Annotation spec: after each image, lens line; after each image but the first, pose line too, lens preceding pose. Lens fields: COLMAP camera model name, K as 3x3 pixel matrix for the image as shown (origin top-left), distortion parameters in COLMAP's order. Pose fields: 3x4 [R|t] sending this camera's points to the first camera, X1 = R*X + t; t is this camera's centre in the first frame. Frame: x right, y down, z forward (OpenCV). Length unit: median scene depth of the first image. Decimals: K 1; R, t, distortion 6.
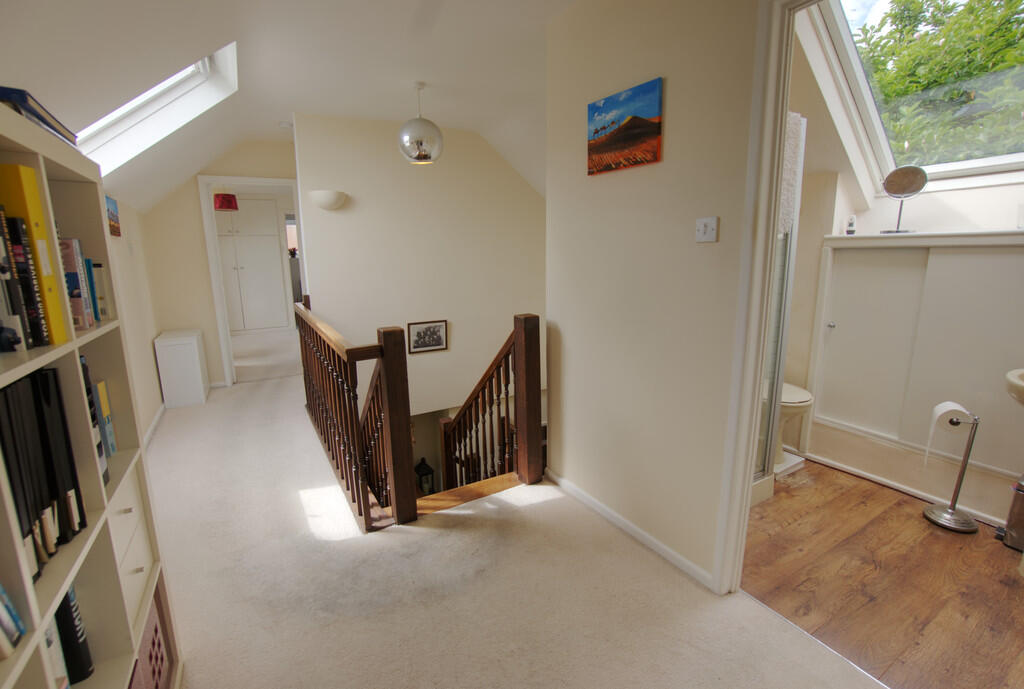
lens RADIAL K [[458.9, 0, 512.0], [0, 458.9, 344.5], [0, 0, 1]] dist [-0.055354, 0.020088]
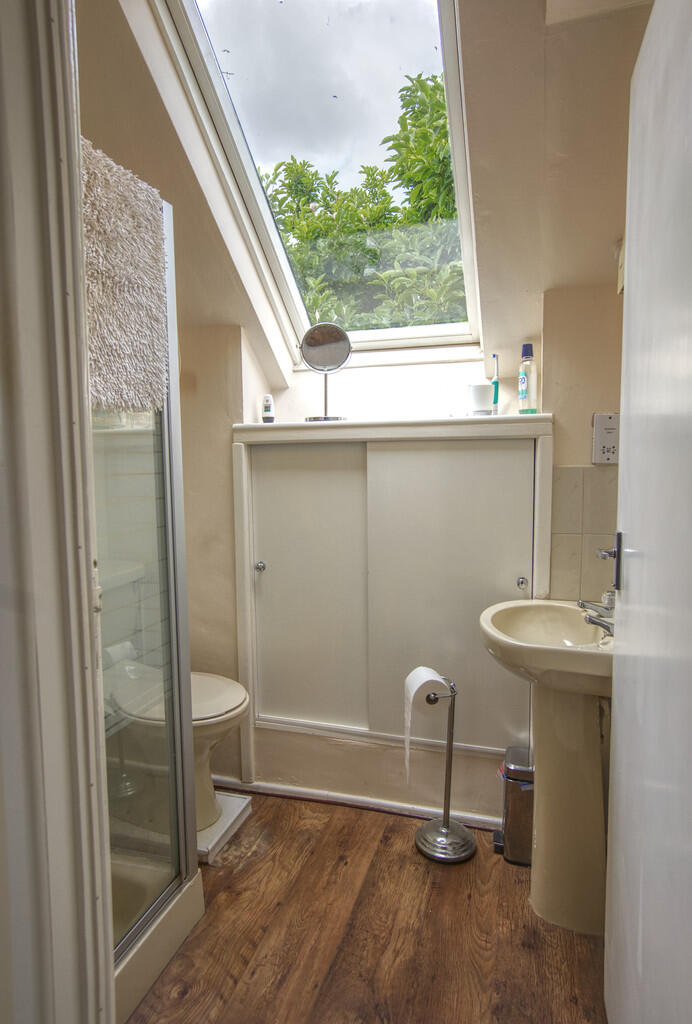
lens RADIAL K [[615.1, 0, 346.0], [0, 615.1, 512.0], [0, 0, 1]] dist [-0.001580, -0.000142]
pose [[0.737544, -0.056374, 0.672942, 0.257400], [0.134164, 0.988877, -0.064204, -0.052117], [-0.661837, 0.137638, 0.736904, 0.315611]]
